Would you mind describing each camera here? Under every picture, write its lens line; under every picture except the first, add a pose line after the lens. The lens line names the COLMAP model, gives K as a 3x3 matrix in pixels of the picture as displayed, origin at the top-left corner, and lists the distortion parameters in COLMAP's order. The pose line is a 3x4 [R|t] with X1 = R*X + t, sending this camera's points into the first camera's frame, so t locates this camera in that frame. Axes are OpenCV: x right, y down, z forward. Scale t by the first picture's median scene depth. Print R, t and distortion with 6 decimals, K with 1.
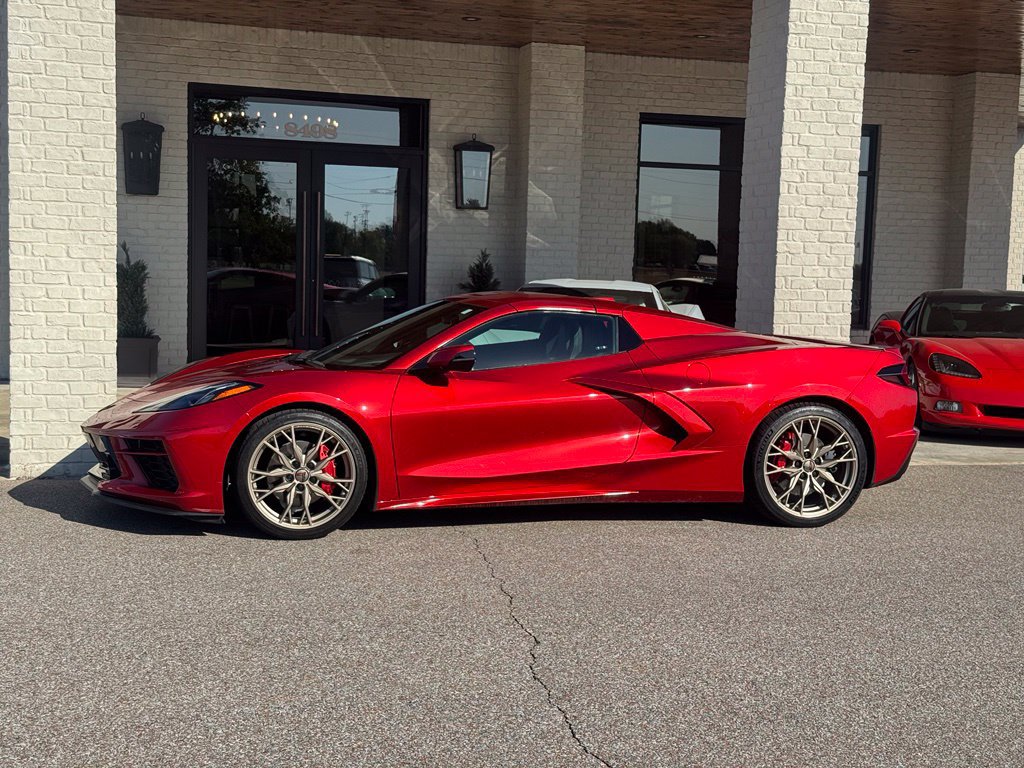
lens RADIAL K [[1430.7, 0, 508.6], [0, 1430.7, 386.2], [0, 0, 1]] dist [0.129101, 0.000000]
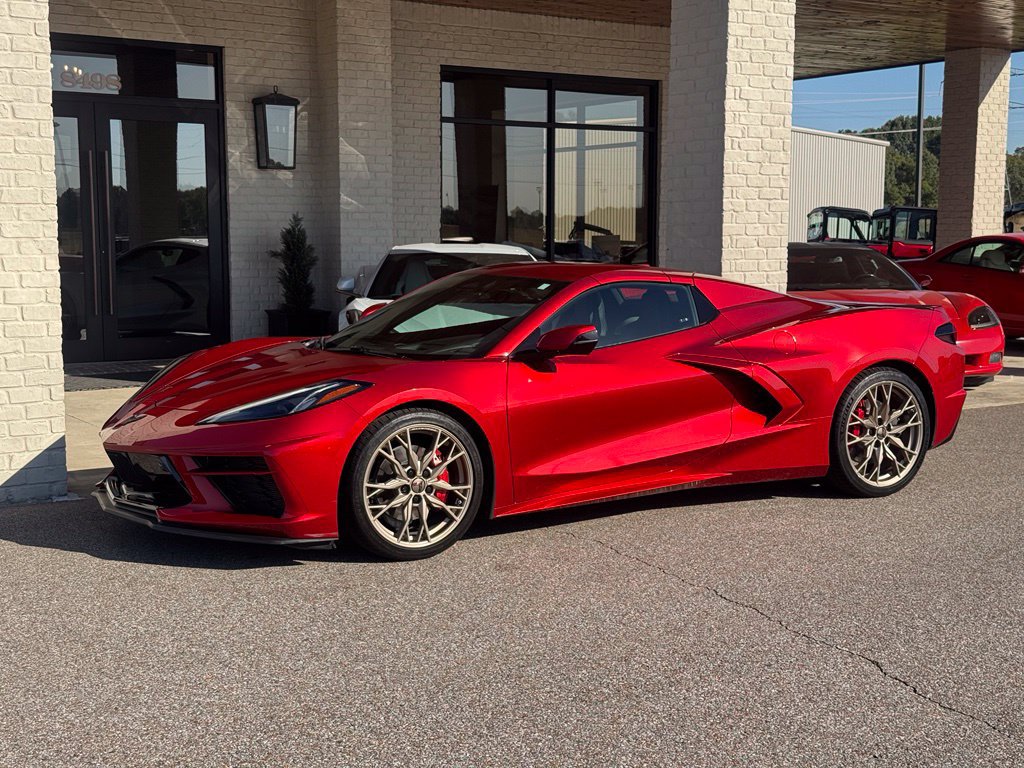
lens RADIAL K [[1430.7, 0, 510.8], [0, 1430.7, 384.8], [0, 0, 1]] dist [0.129101, 0.000000]
pose [[0.958496, -0.057455, 0.279258, -0.252737], [0.049228, 0.998124, 0.036391, -0.020517], [-0.280825, -0.021133, 0.959526, 0.123718]]
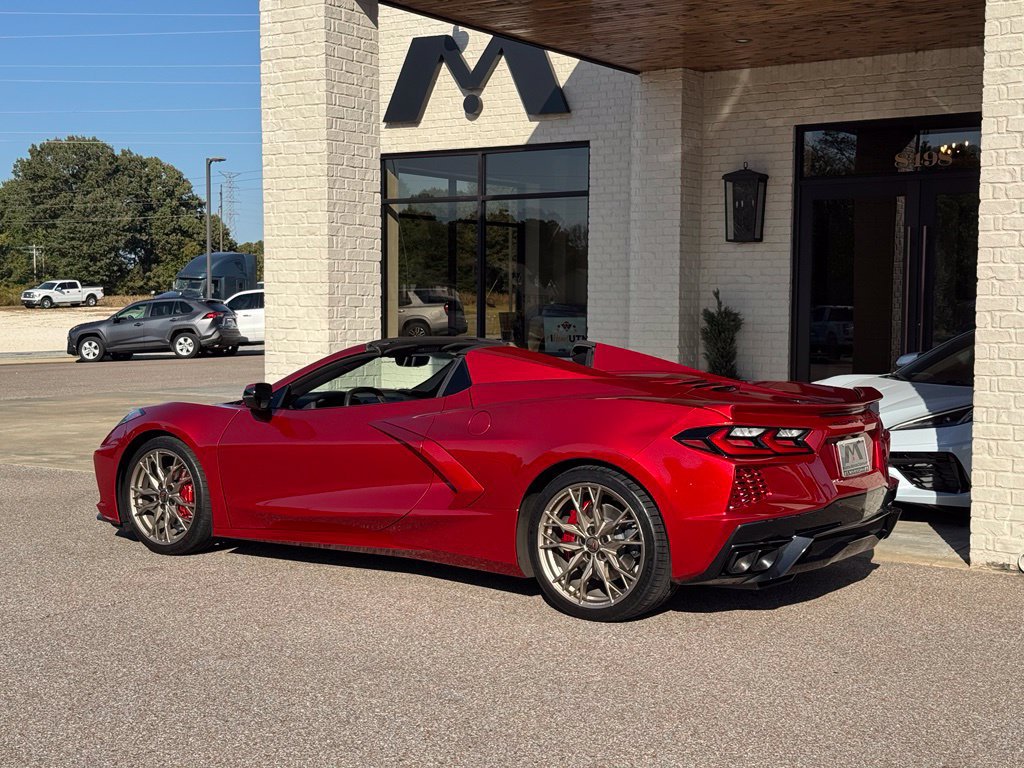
lens RADIAL K [[1430.7, 0, 511.7], [0, 1430.7, 392.2], [0, 0, 1]] dist [0.129101, 0.000000]
pose [[0.634773, 0.028124, -0.772187, 0.684464], [-0.052475, 0.998599, -0.006767, -0.019232], [0.770915, 0.044816, 0.635360, 0.381472]]
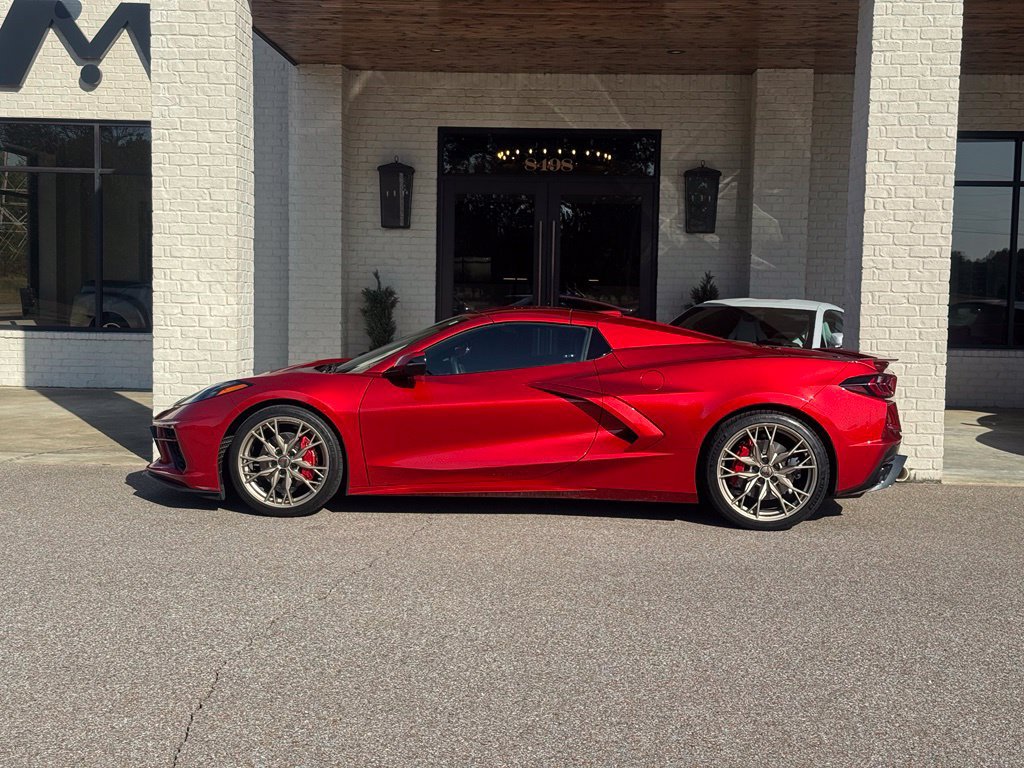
lens RADIAL K [[1430.7, 0, 510.5], [0, 1430.7, 387.5], [0, 0, 1]] dist [0.129101, 0.000000]
pose [[0.944902, 0.012810, -0.327103, 0.318080], [-0.019460, 0.999665, -0.017065, 0.013820], [0.326774, 0.022490, 0.944835, -0.035466]]
